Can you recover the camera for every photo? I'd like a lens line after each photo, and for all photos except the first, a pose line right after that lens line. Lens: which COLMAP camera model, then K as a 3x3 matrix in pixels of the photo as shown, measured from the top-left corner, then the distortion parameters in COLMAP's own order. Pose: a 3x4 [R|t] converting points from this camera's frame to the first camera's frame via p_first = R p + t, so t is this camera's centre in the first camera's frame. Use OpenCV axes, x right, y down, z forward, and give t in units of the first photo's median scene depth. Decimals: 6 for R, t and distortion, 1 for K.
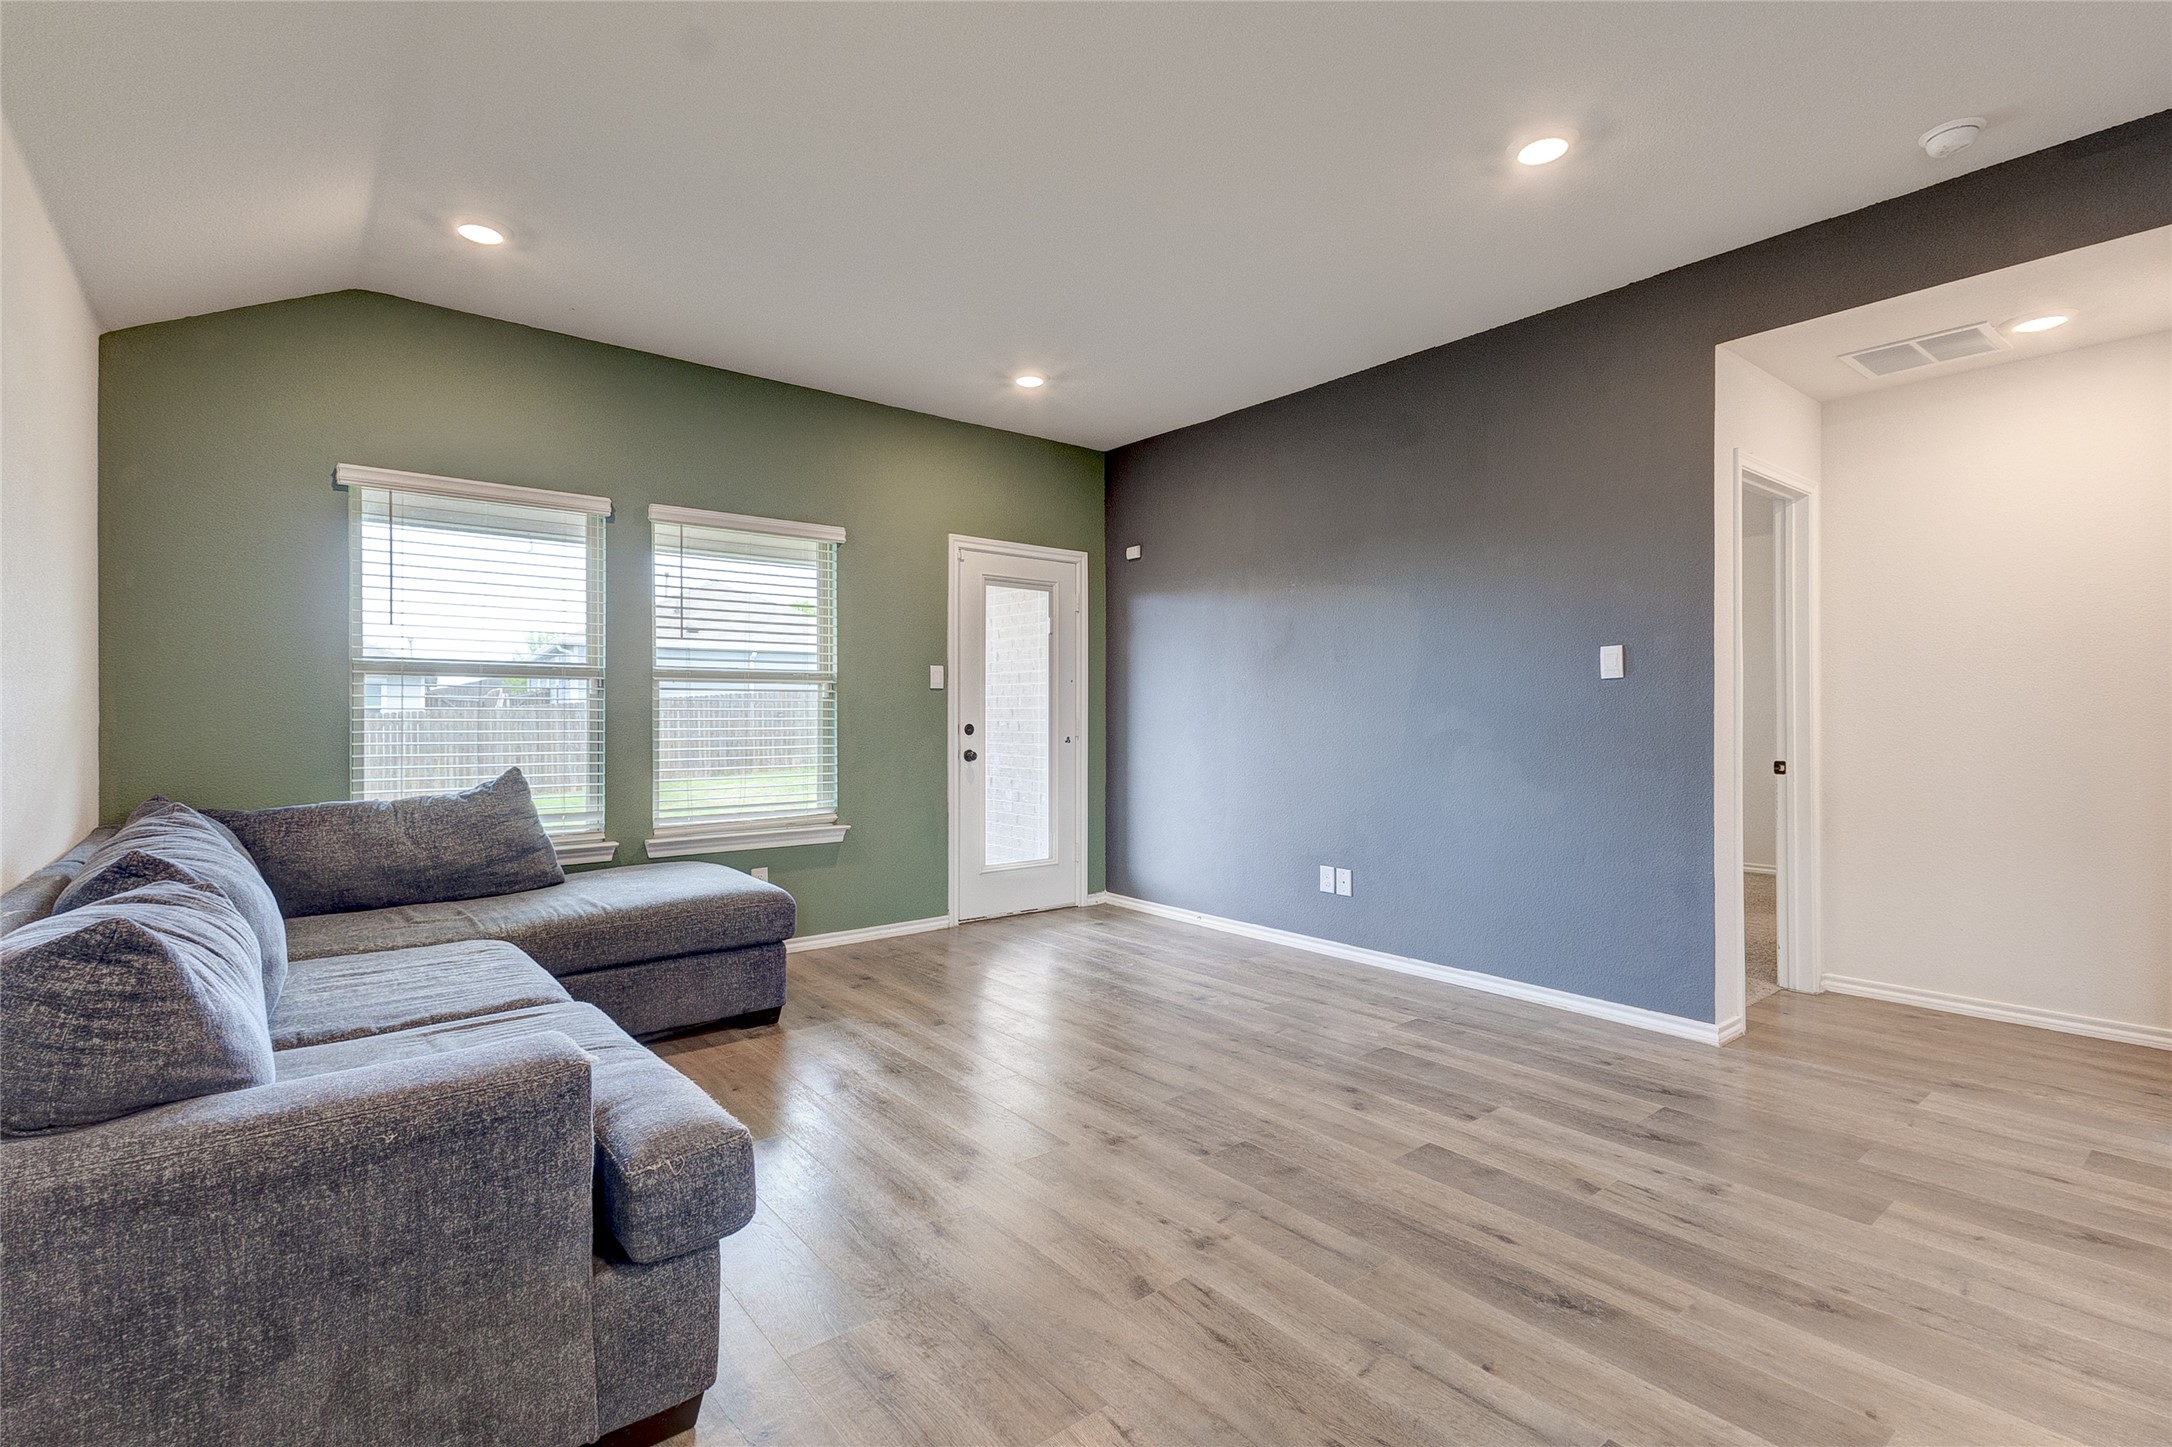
lens RADIAL K [[1006.7, 0, 1093.6], [0, 1006.7, 716.2], [0, 0, 1]] dist [0.019101, -0.000554]
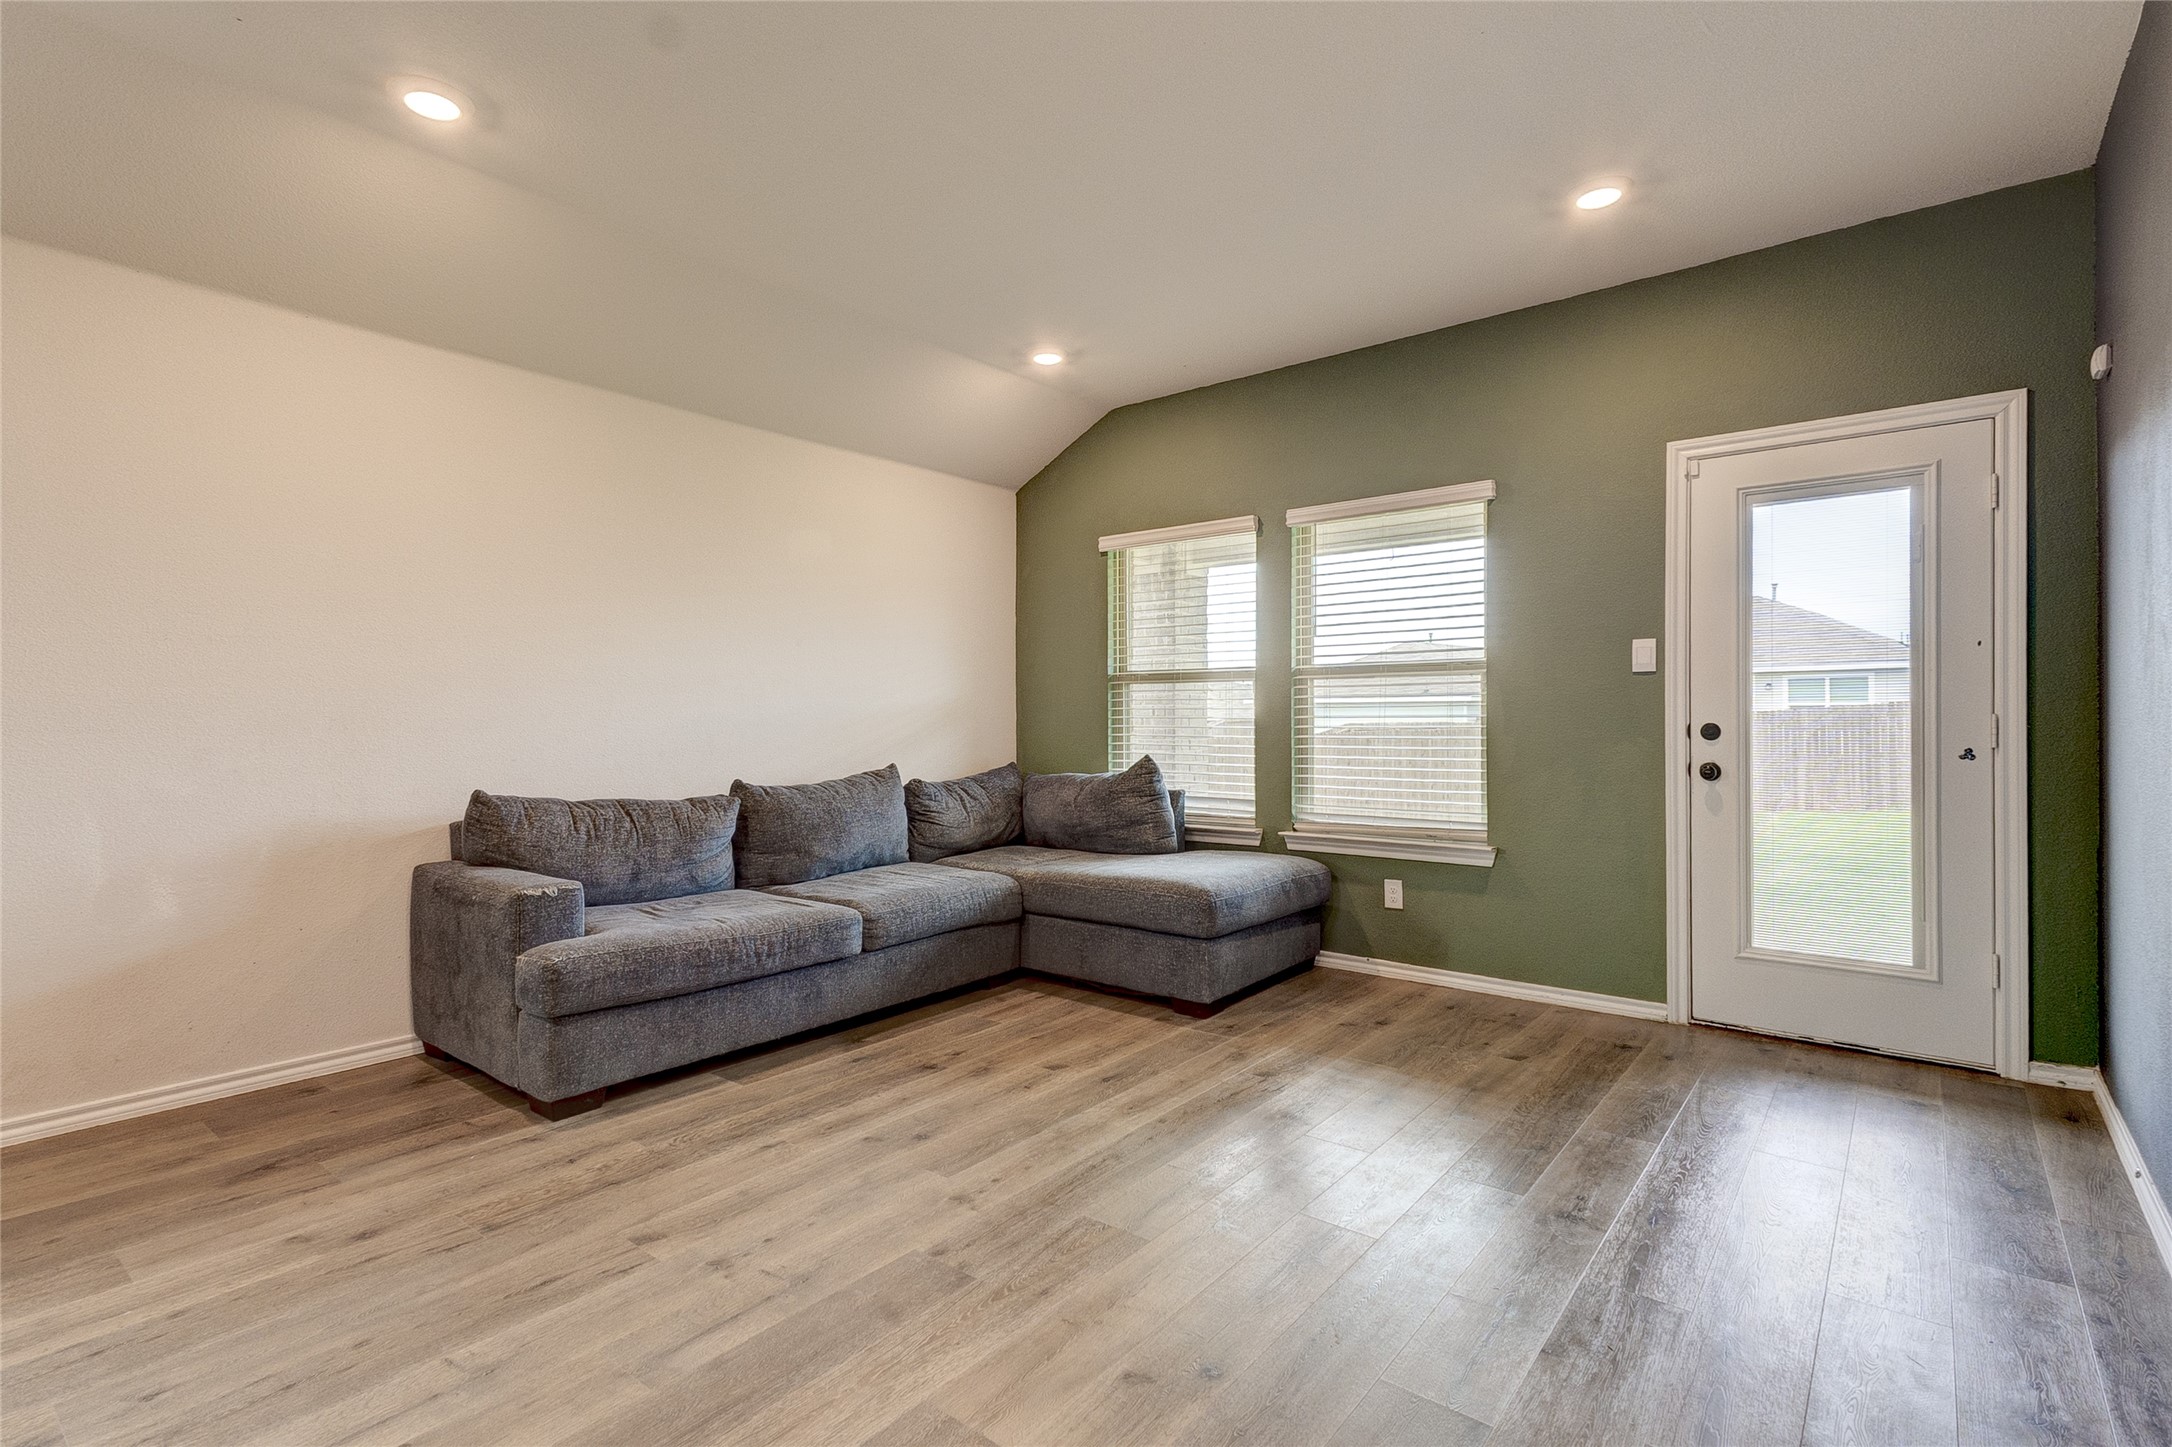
lens RADIAL K [[1035.4, 0, 1074.1], [0, 1035.4, 722.9], [0, 0, 1]] dist [0.028561, -0.010442]
pose [[0.197711, 0.003584, -0.980254, 0.552631], [0.002529, 0.999988, 0.004166, 0.004254], [0.980257, -0.003303, 0.197700, 0.552994]]
